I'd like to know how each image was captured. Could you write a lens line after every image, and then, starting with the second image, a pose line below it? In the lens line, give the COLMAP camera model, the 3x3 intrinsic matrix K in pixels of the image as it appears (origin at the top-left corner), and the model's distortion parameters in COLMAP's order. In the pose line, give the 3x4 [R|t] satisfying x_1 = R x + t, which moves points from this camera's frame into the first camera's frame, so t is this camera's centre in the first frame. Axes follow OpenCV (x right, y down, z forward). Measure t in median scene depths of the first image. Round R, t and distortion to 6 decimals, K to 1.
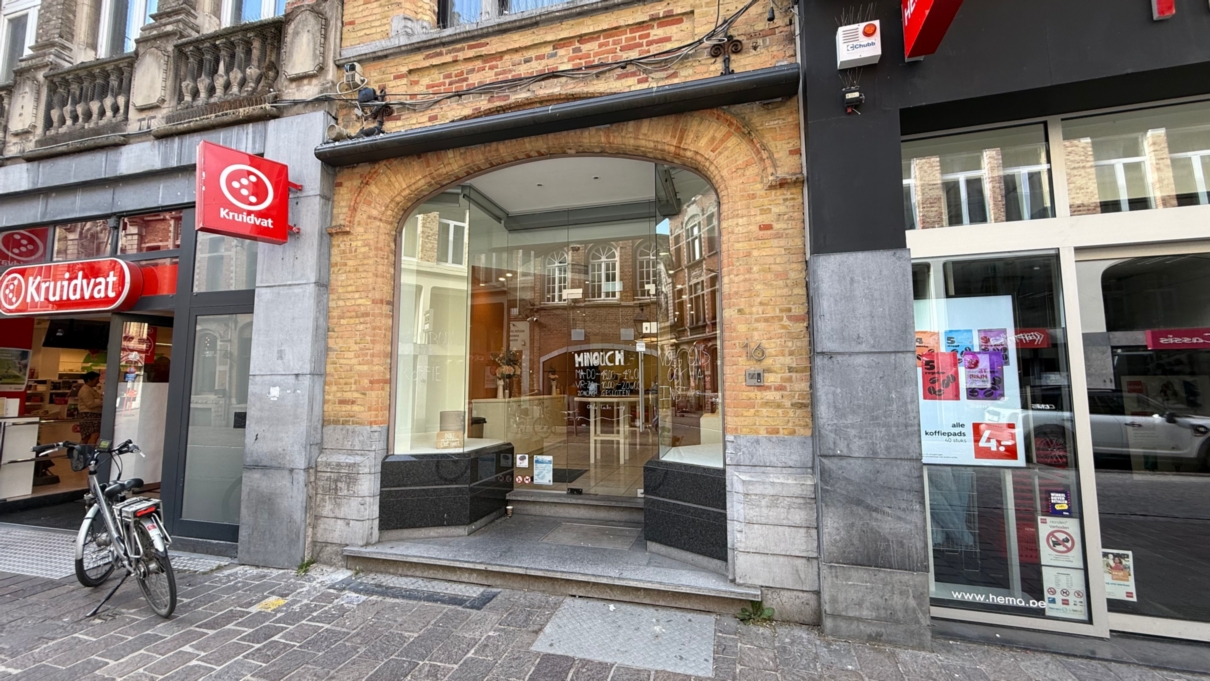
lens RADIAL K [[474.1, 0, 601.4], [0, 474.1, 342.1], [0, 0, 1]] dist [-0.016813, 0.001771]
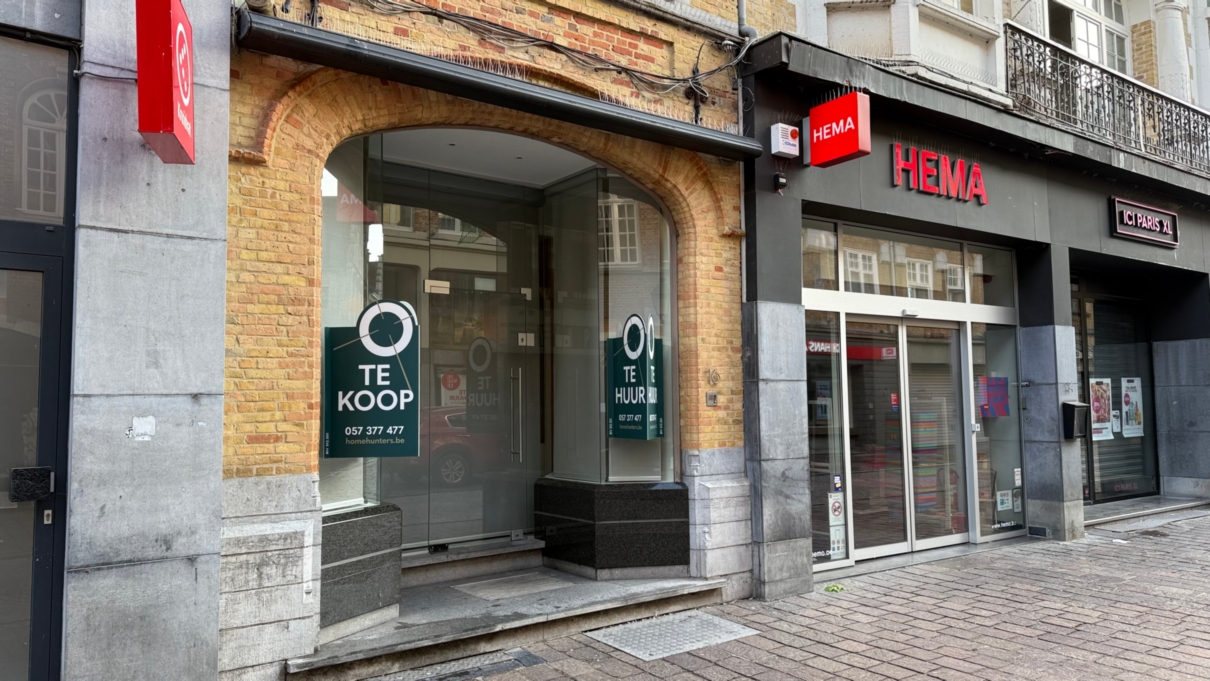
lens RADIAL K [[820.4, 0, 613.8], [0, 820.4, 349.1], [0, 0, 1]] dist [0.038688, -0.069436]
pose [[0.611300, 0.047128, 0.789995, -1.250142], [-0.060125, 0.998106, -0.013018, -0.005282], [-0.789112, -0.039540, 0.612975, -0.029157]]
